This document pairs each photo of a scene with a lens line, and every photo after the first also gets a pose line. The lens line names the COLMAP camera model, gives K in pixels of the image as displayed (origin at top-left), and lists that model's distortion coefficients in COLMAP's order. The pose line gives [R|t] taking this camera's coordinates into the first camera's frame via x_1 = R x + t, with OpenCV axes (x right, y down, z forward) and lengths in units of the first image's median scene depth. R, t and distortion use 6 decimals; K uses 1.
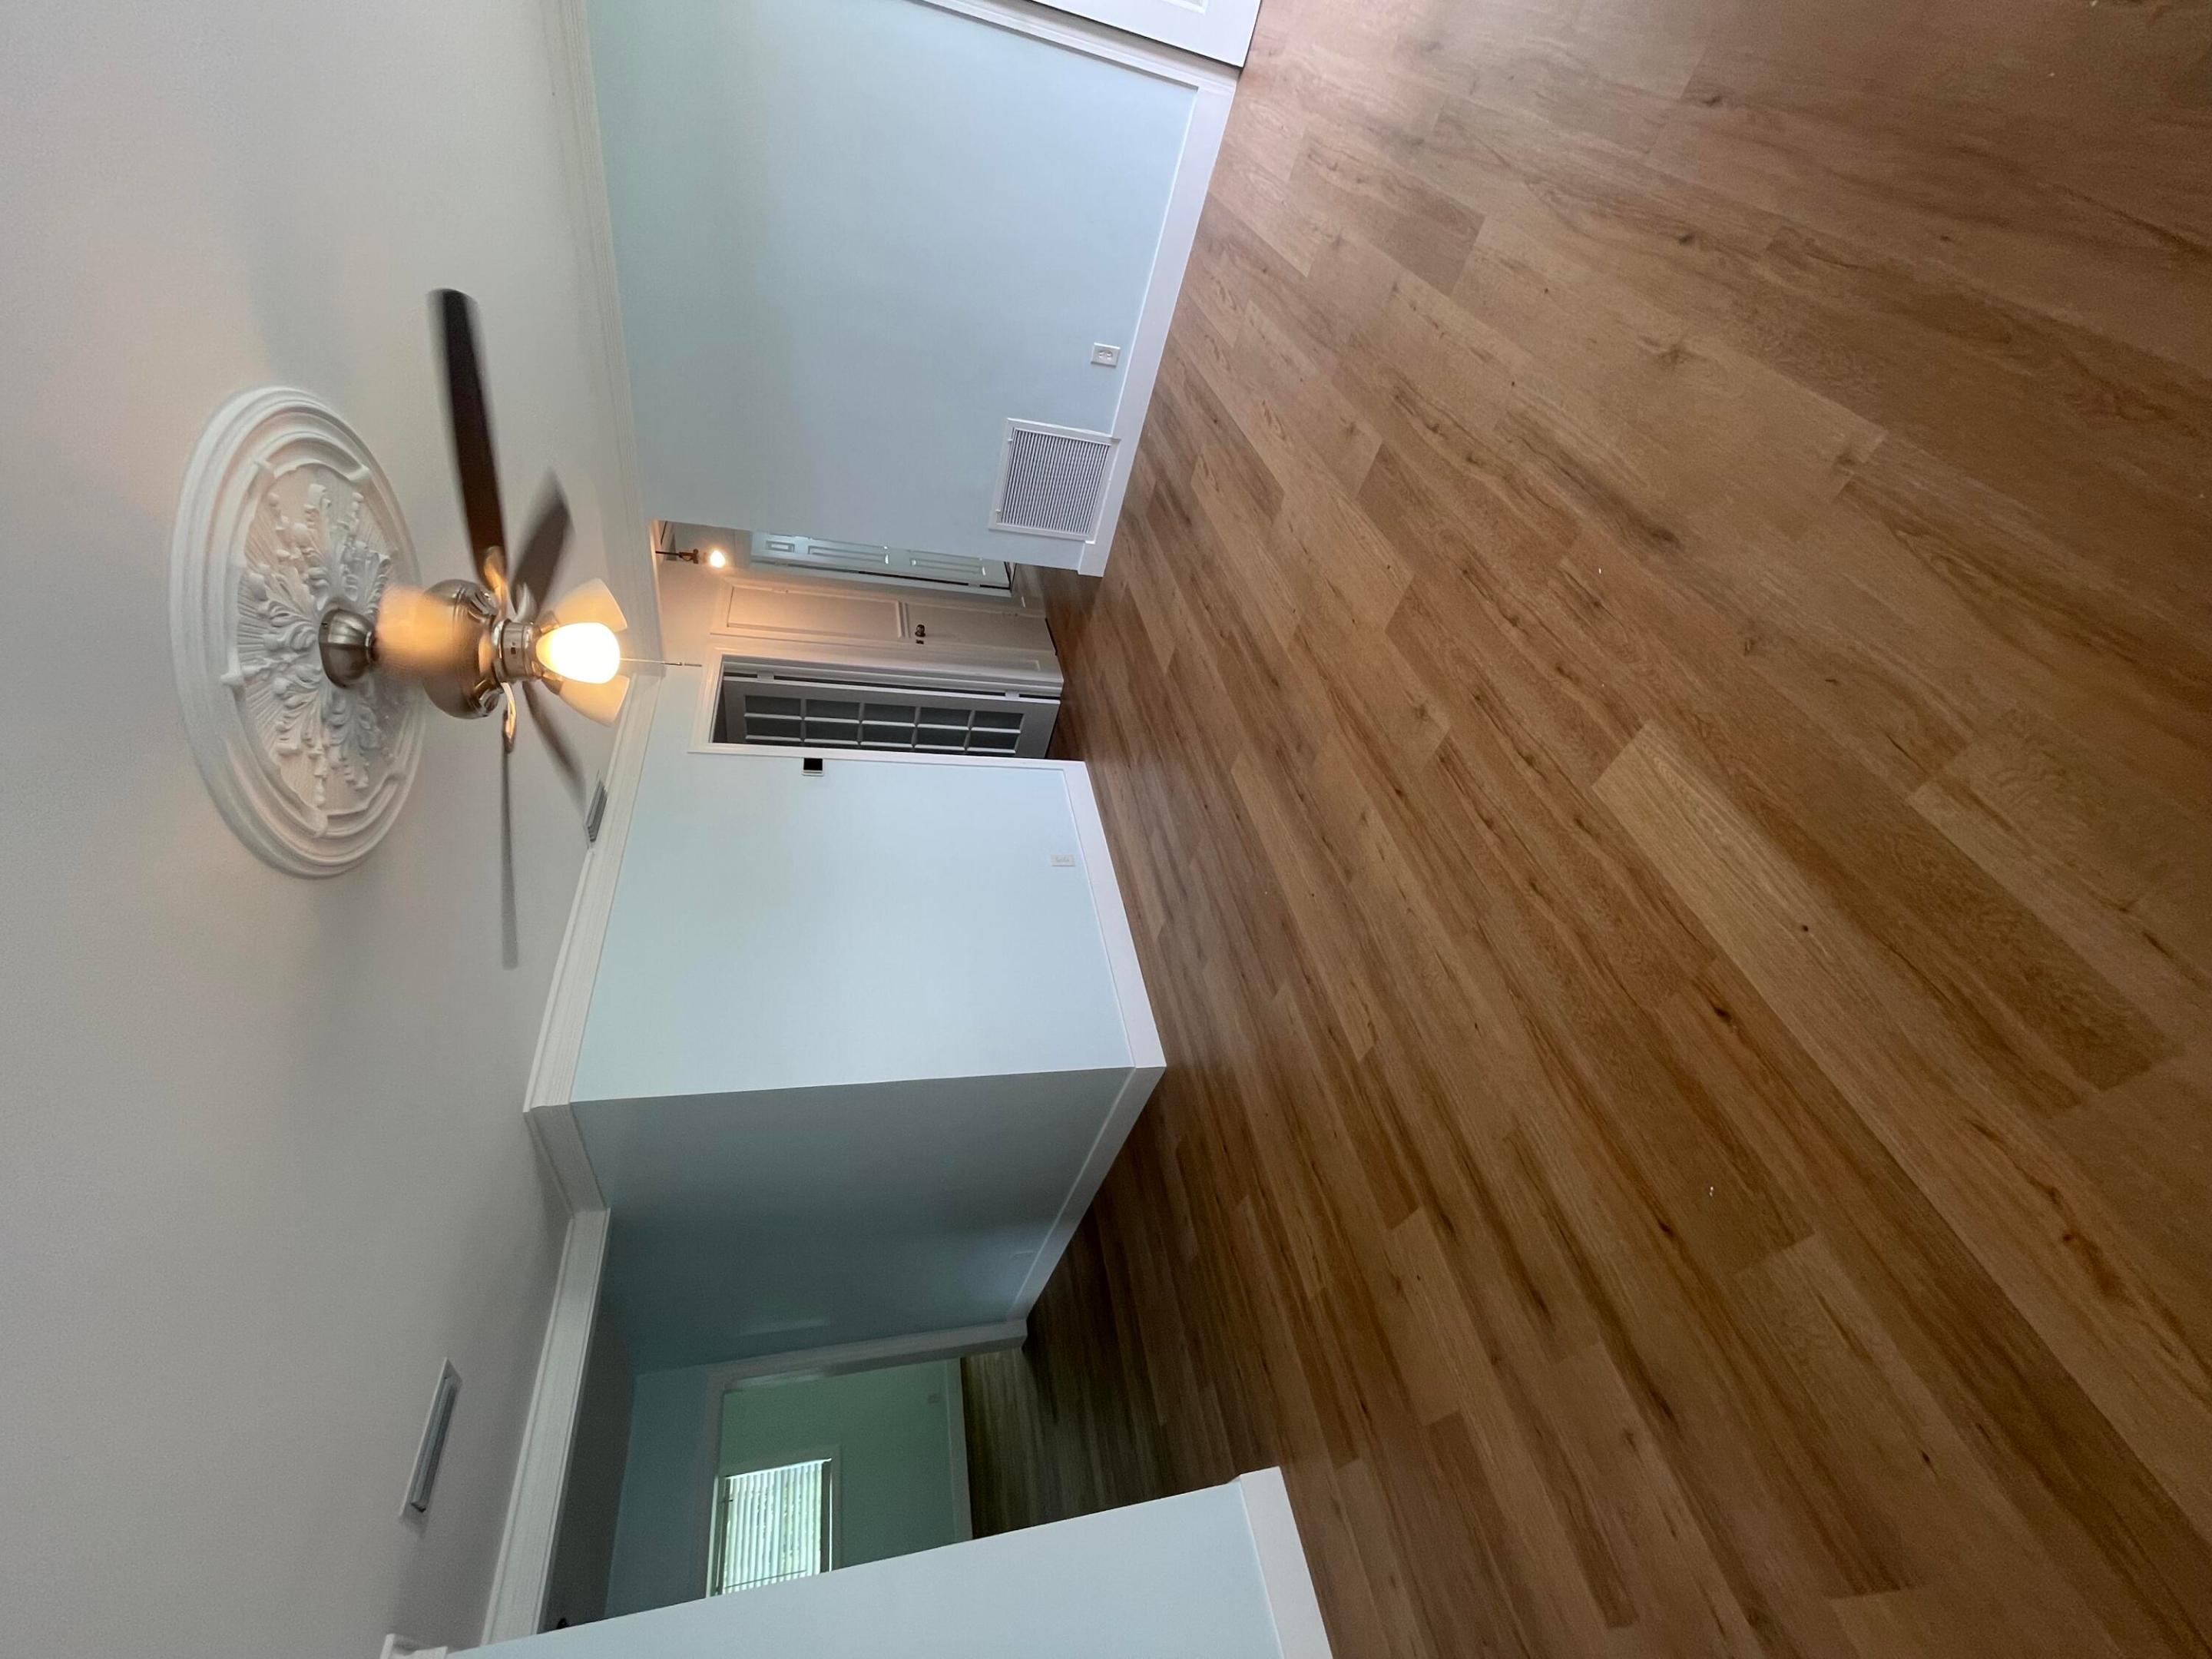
lens RADIAL K [[894.0, 0, 1100.0], [0, 894.0, 815.3], [0, 0, 1]] dist [-0.003953, -0.000199]
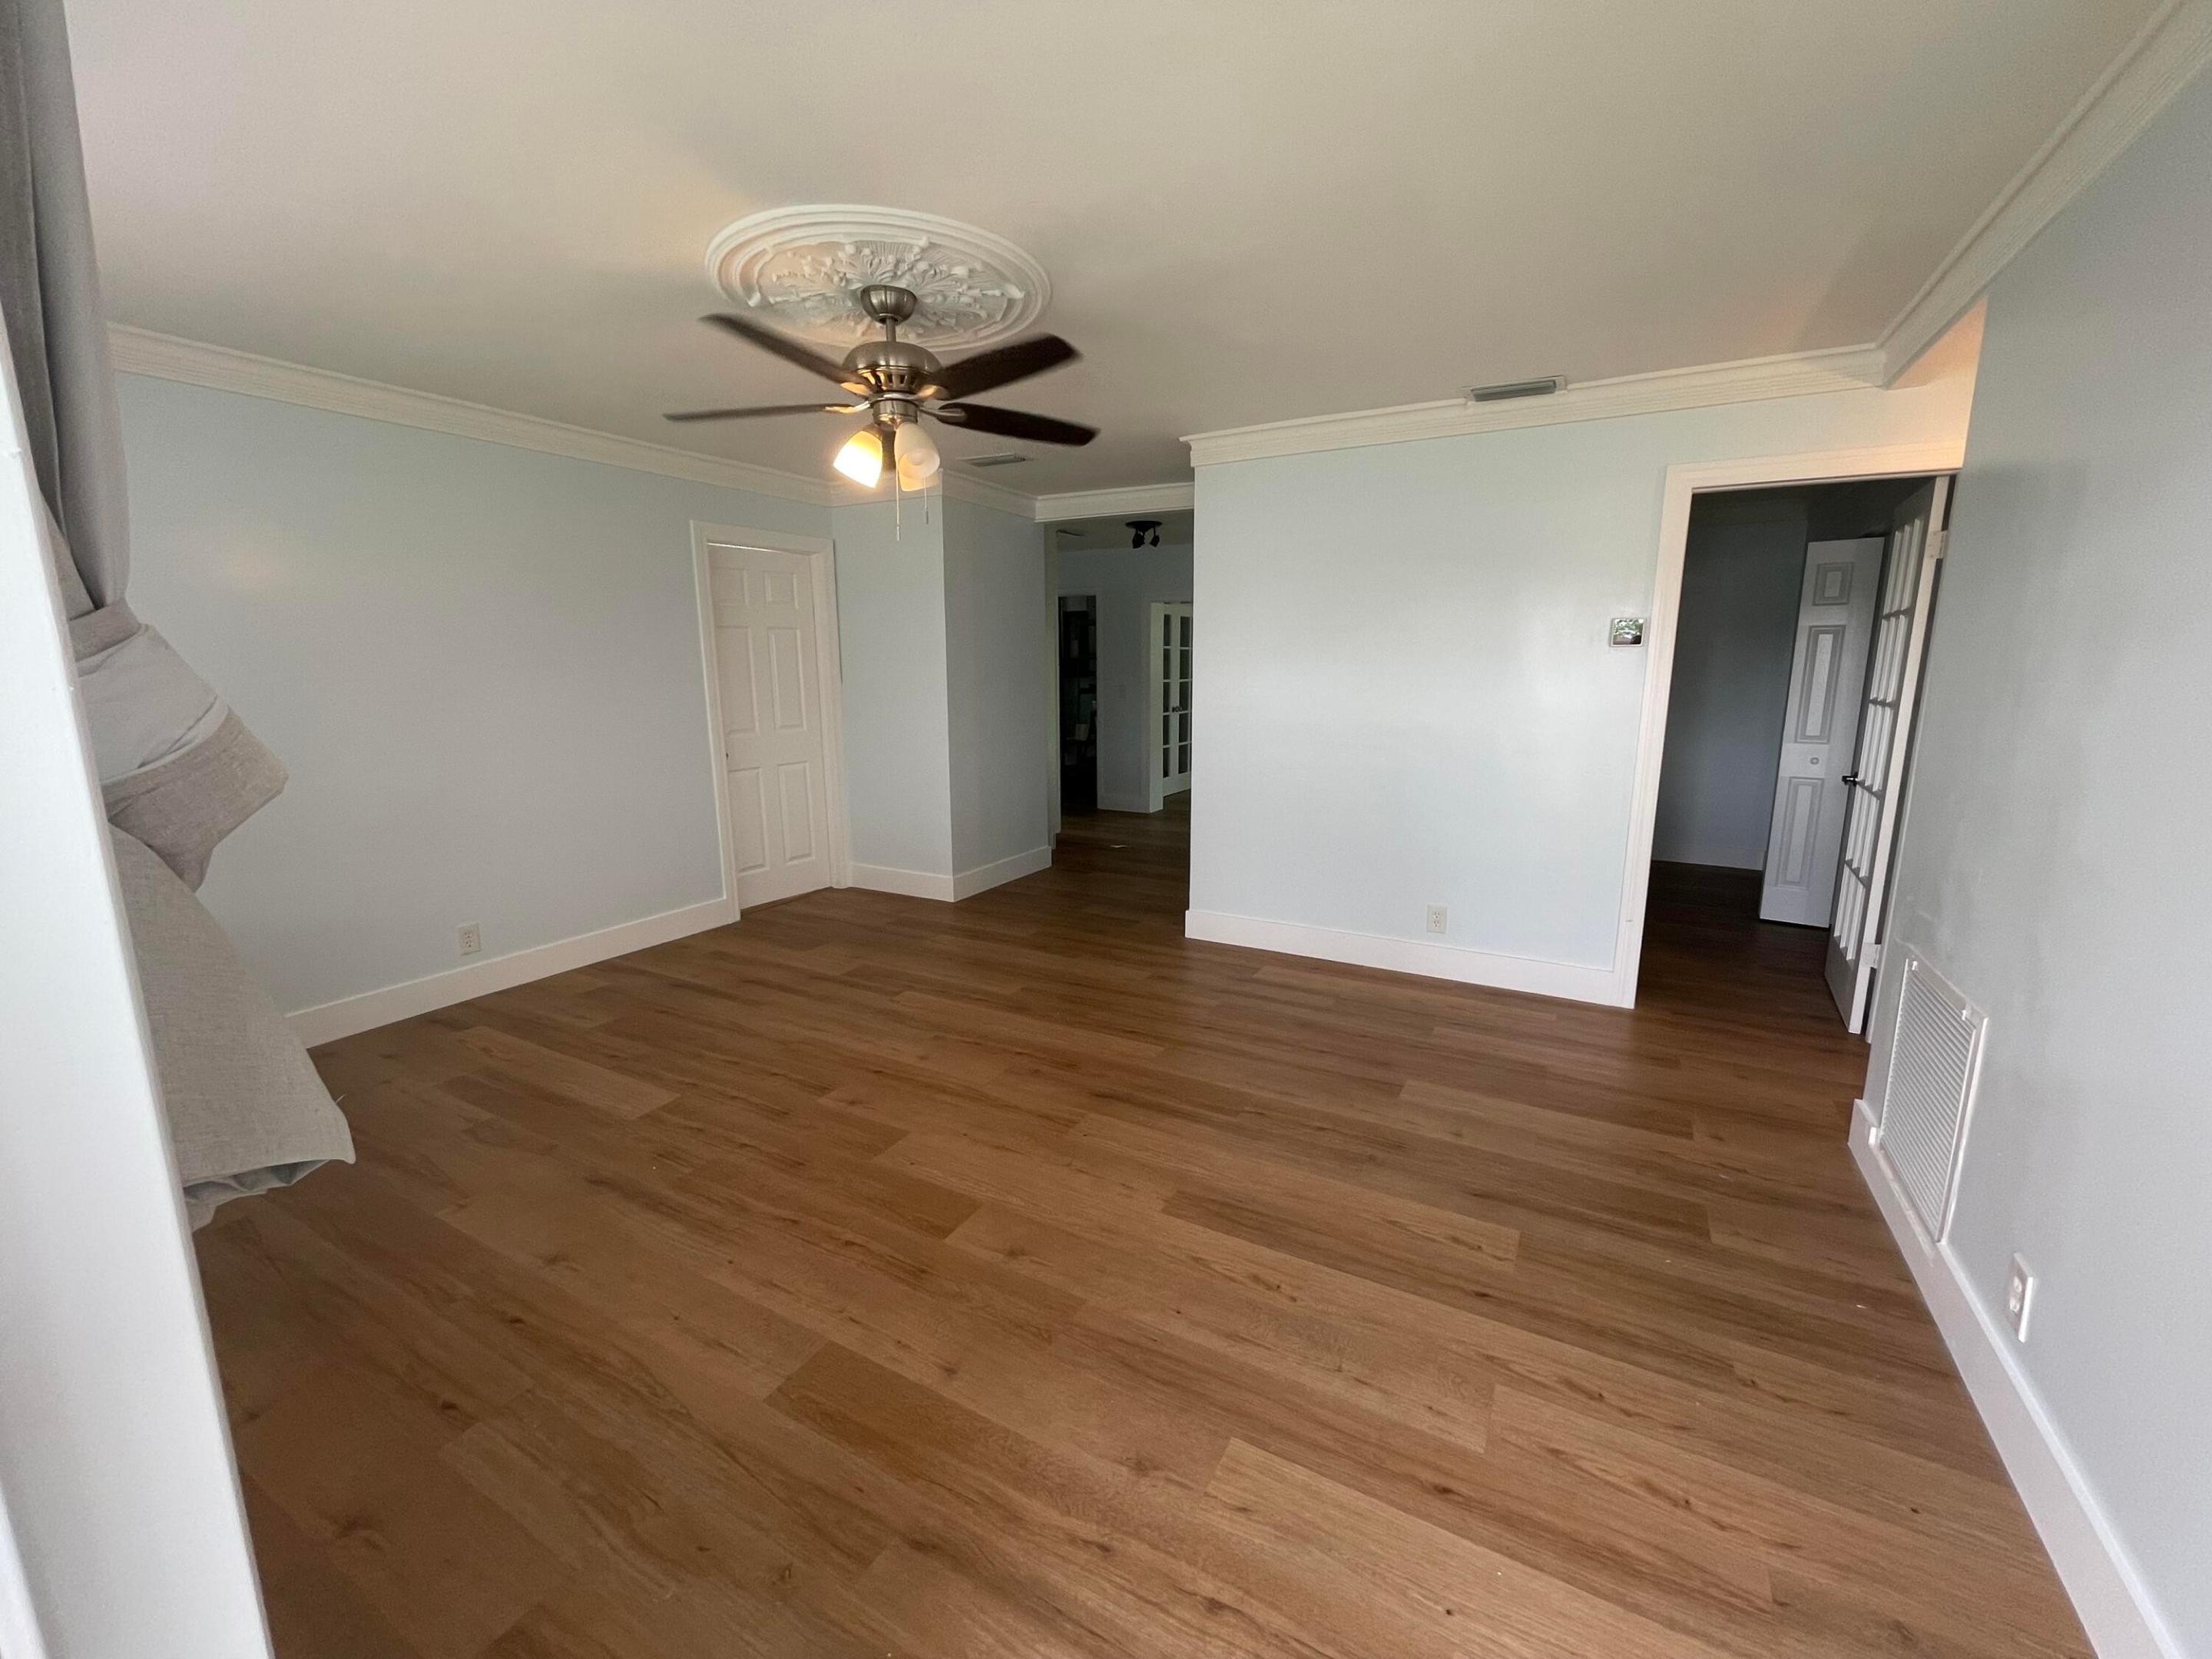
lens RADIAL K [[894.0, 0, 1117.0], [0, 894.0, 838.3], [0, 0, 1]] dist [-0.003953, -0.000199]
pose [[-0.281019, 0.956862, 0.073779, -0.227761], [-0.289382, -0.157785, 0.944120, -1.609899], [0.915033, 0.243966, 0.321240, 1.013605]]
